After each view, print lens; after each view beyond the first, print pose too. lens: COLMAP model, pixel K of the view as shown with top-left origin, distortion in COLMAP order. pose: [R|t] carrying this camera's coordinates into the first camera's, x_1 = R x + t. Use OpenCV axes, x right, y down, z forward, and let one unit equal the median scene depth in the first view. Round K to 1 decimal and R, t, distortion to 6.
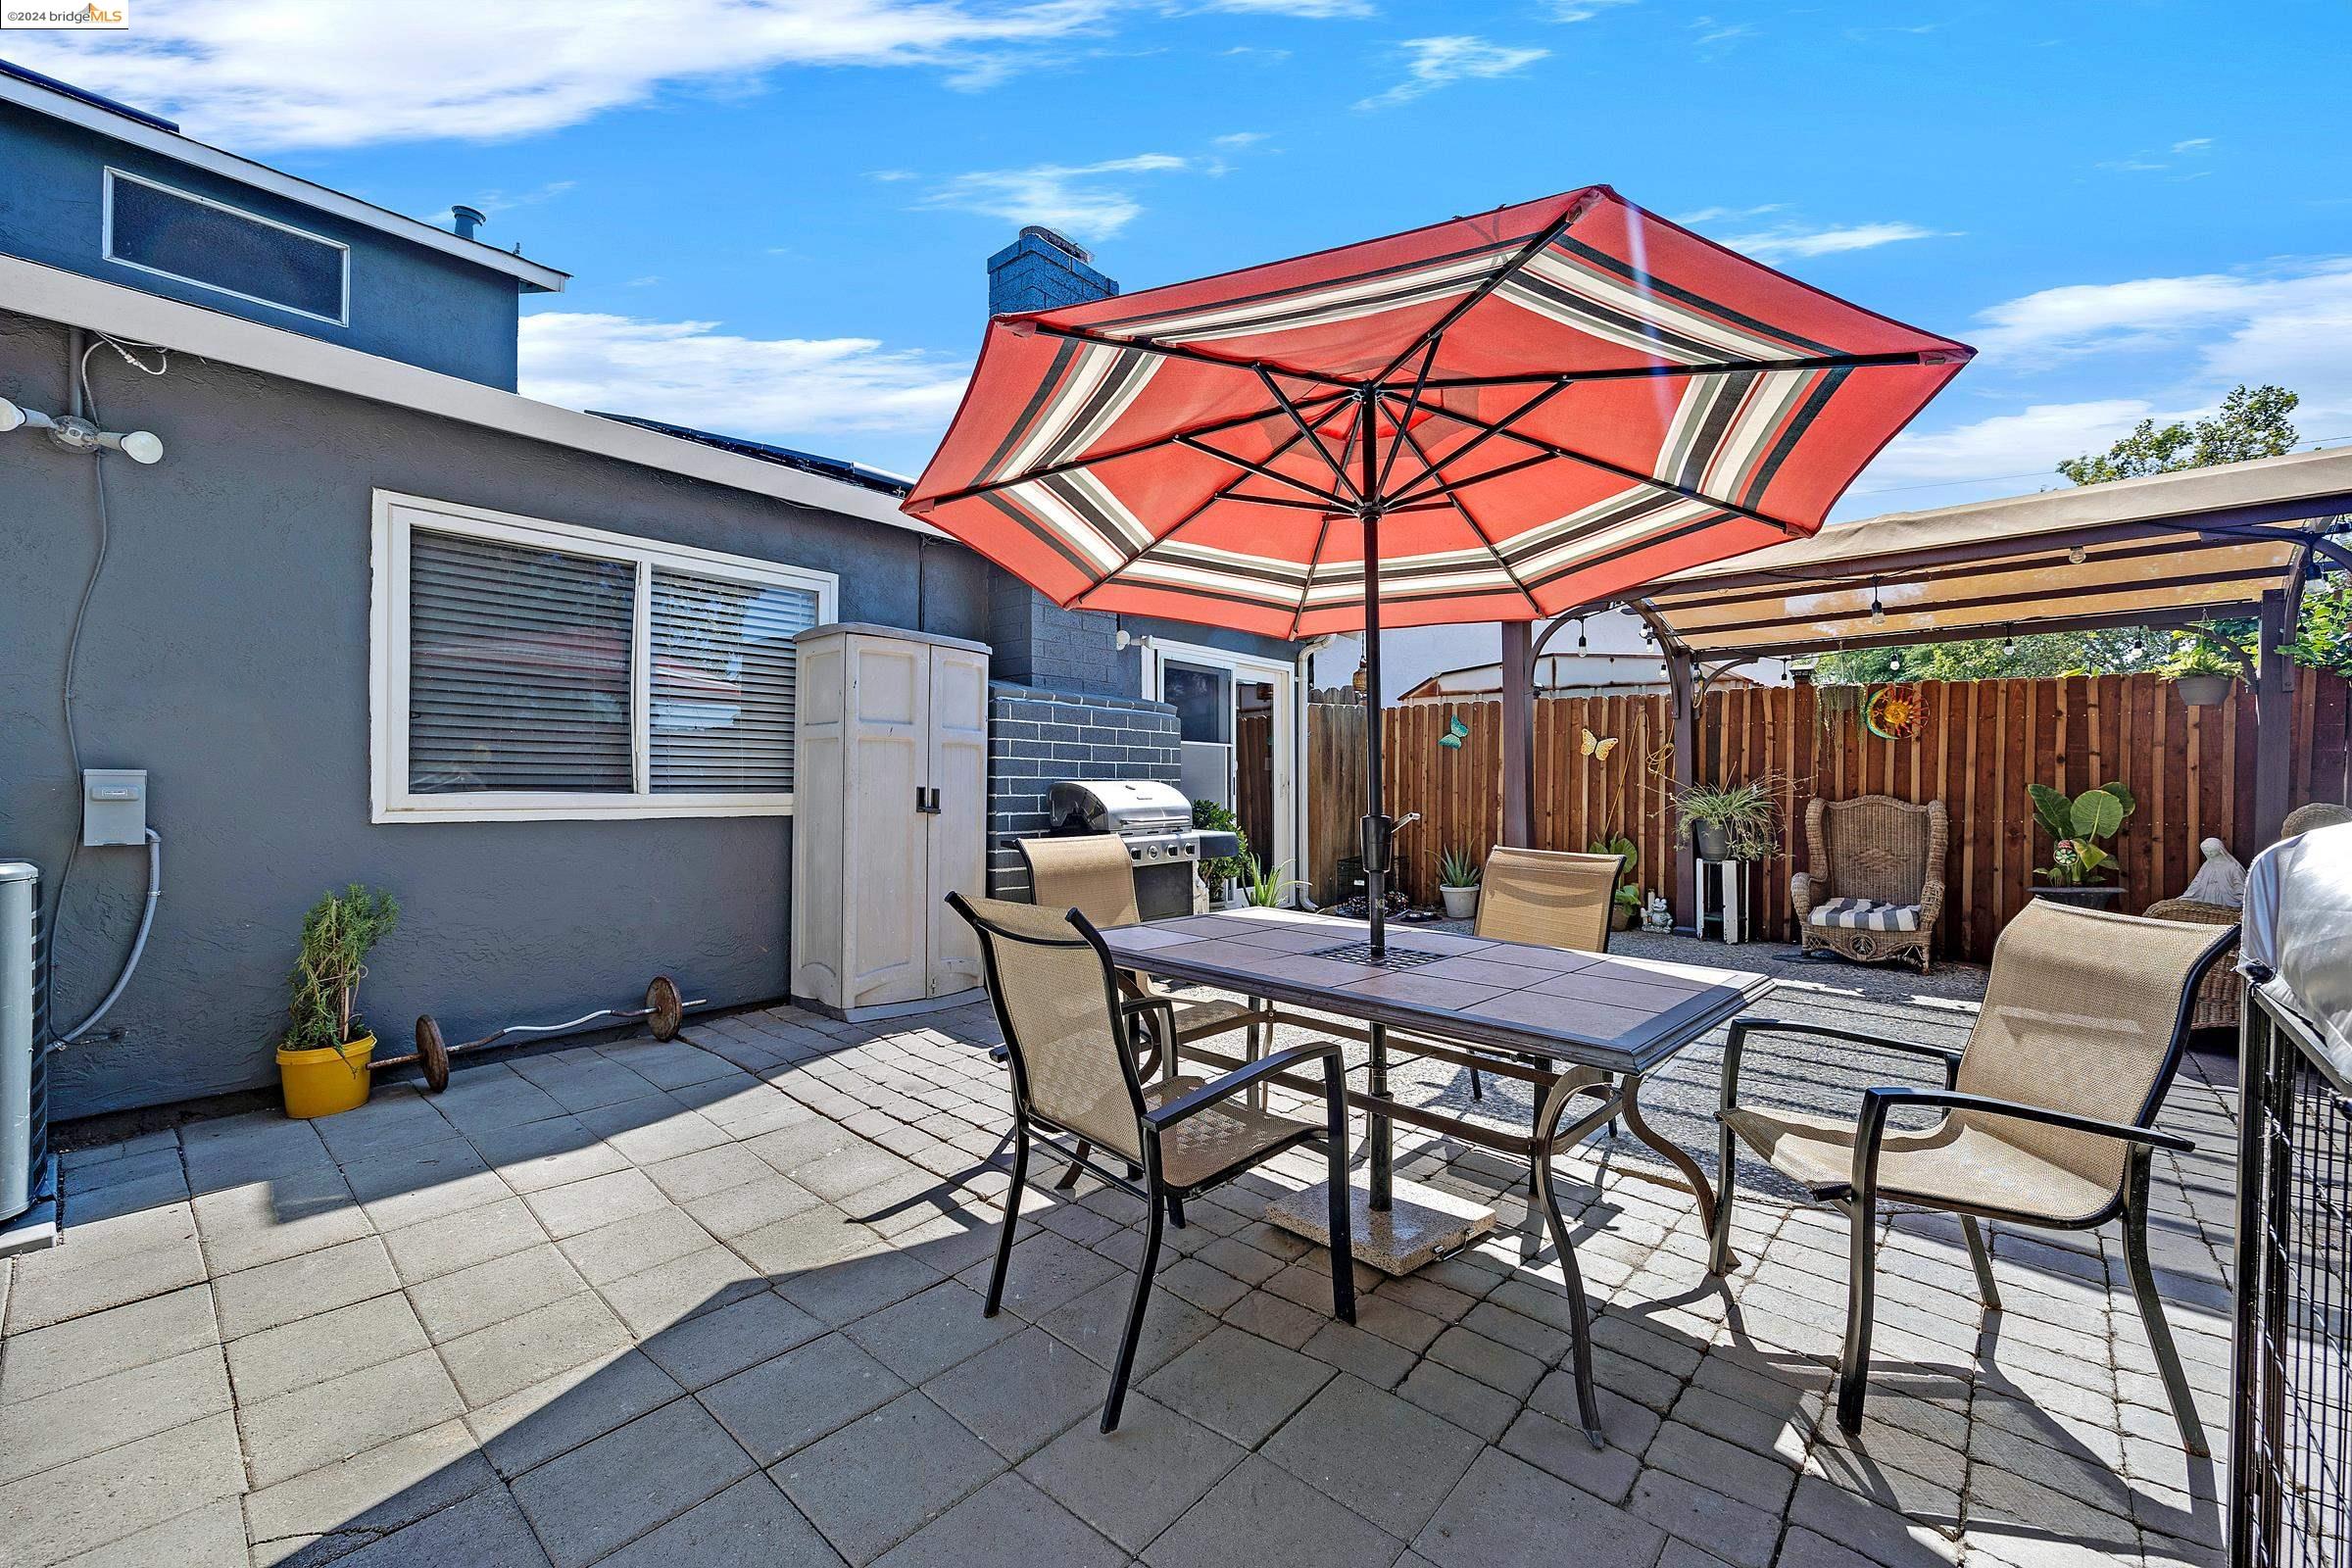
lens RADIAL K [[940.9, 0, 1181.5], [0, 940.9, 784.0], [0, 0, 1]] dist [-0.003064, -0.000815]
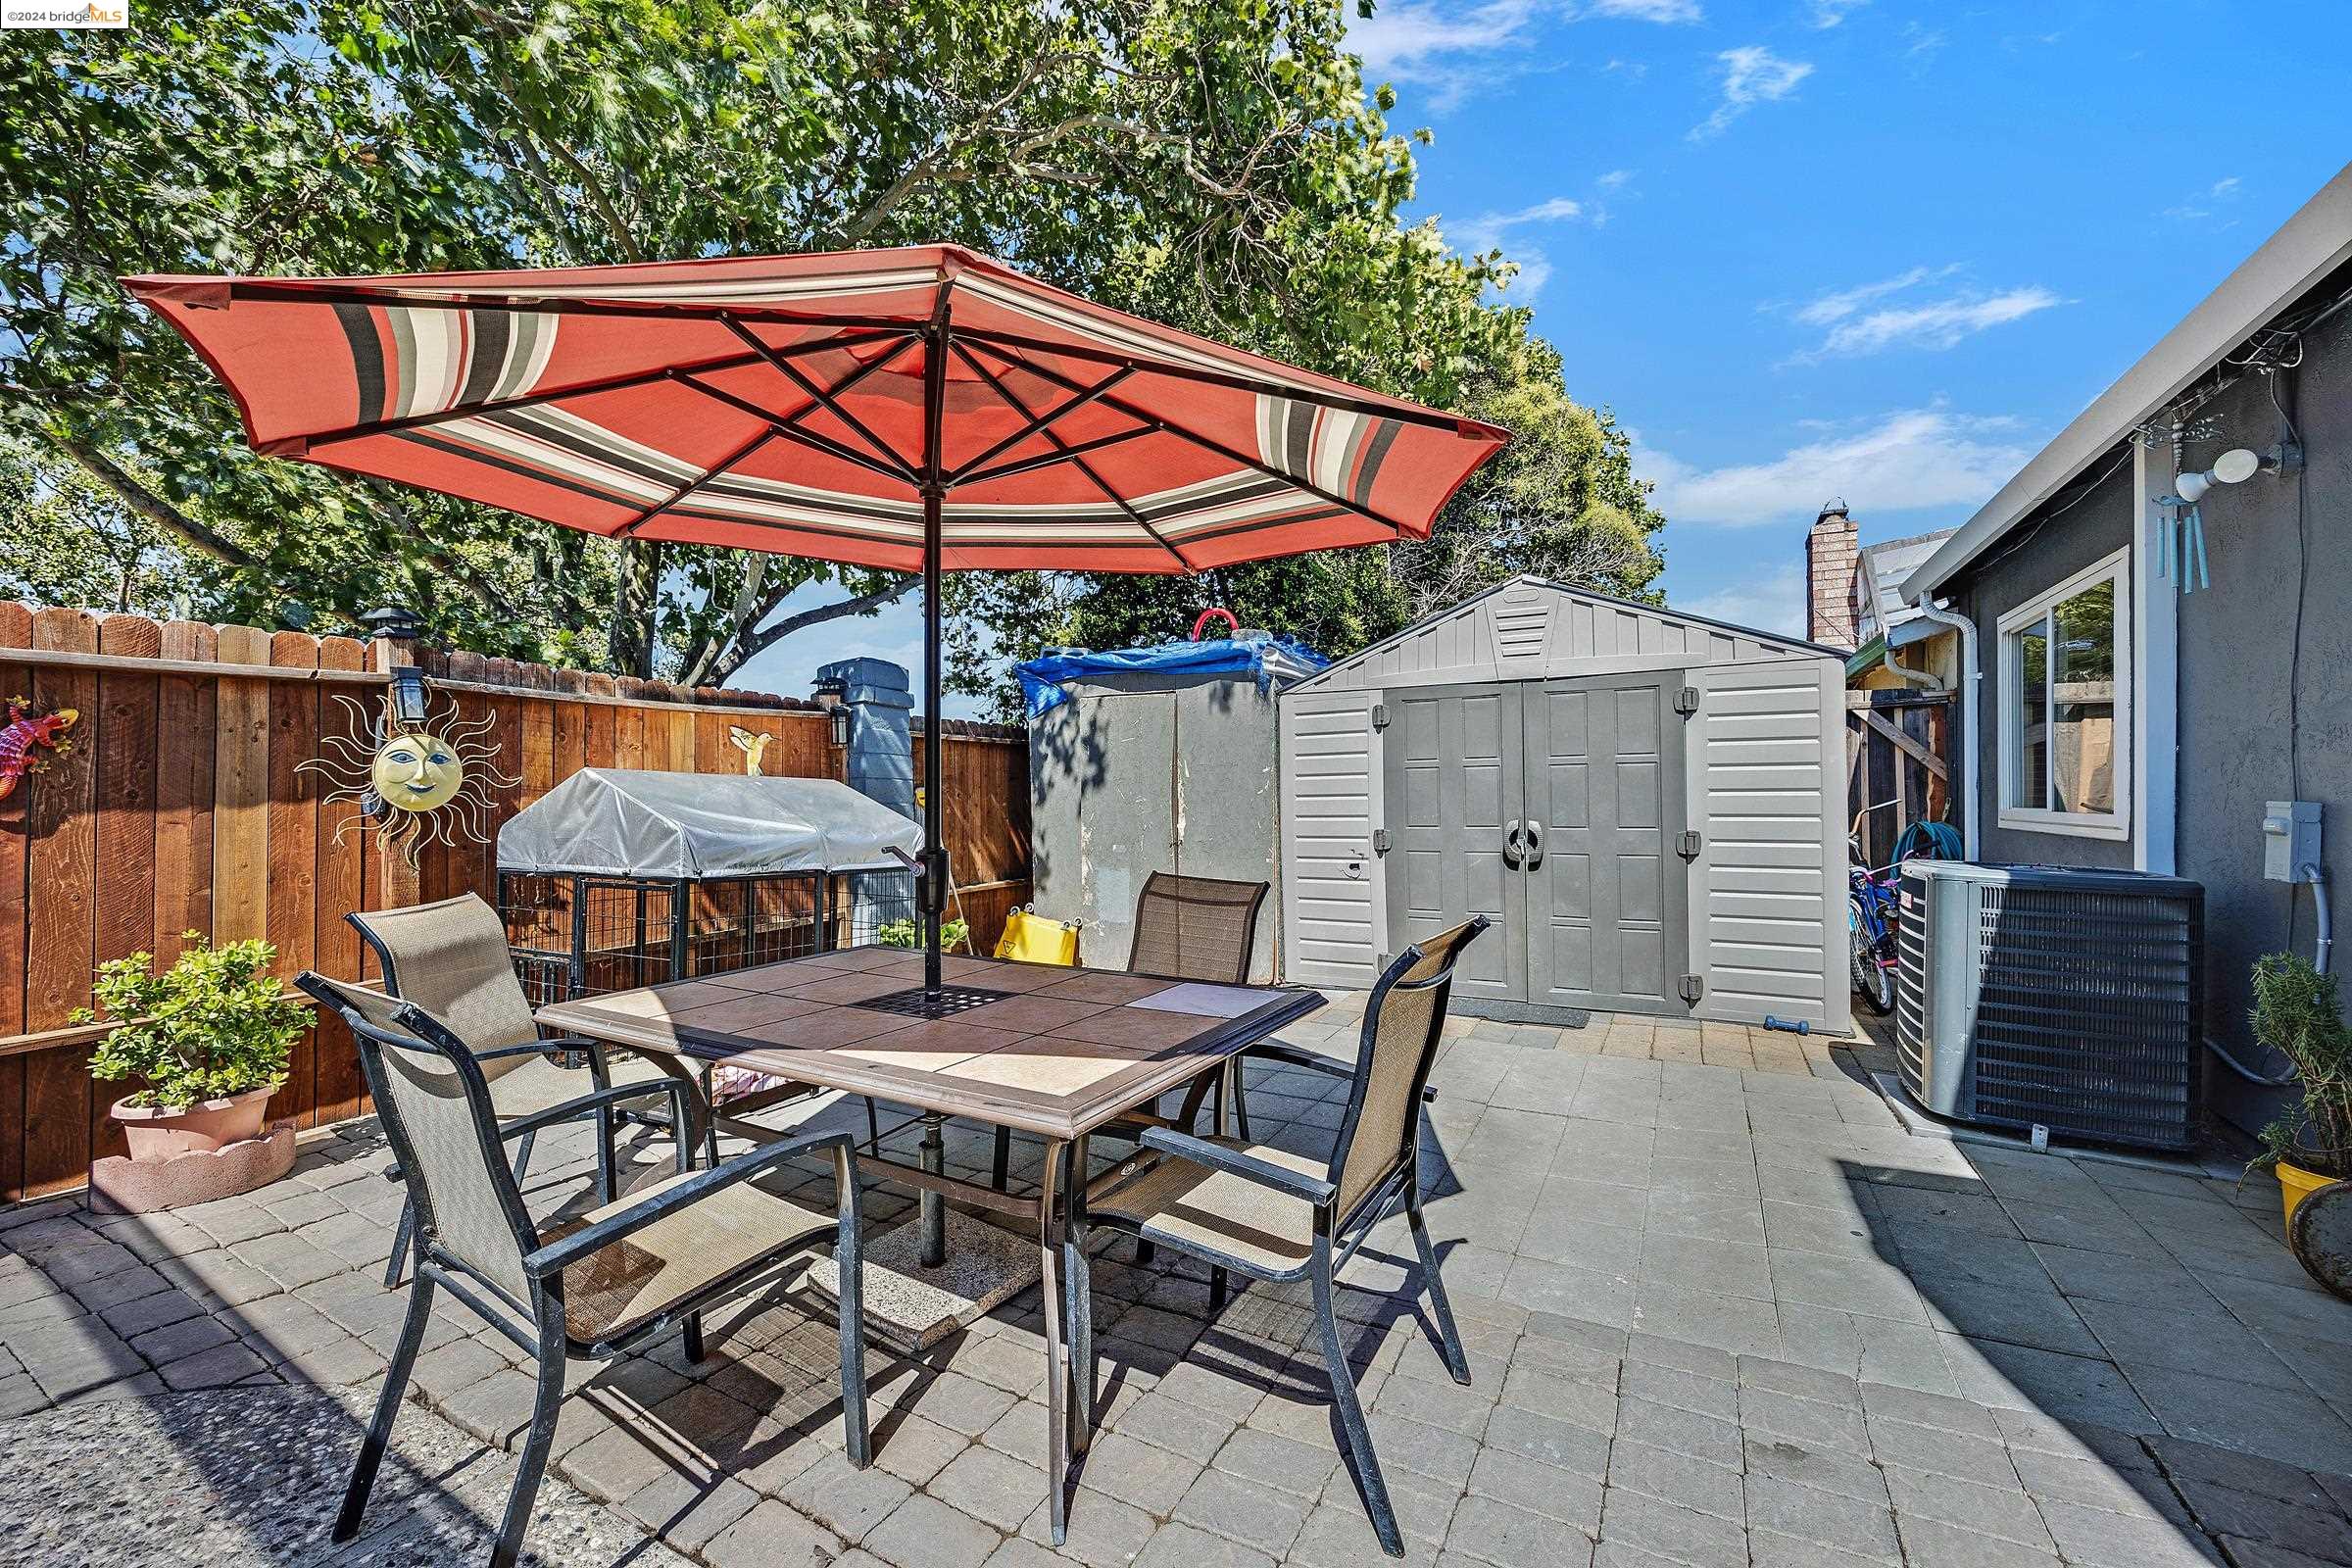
lens RADIAL K [[946.9, 0, 1181.8], [0, 946.9, 783.6], [0, 0, 1]] dist [-0.001853, -0.000609]
pose [[-0.975788, -0.008753, -0.218545, 0.066216], [-0.007490, 0.999950, -0.006606, -0.009598], [0.218592, -0.004809, -0.975804, 0.743017]]
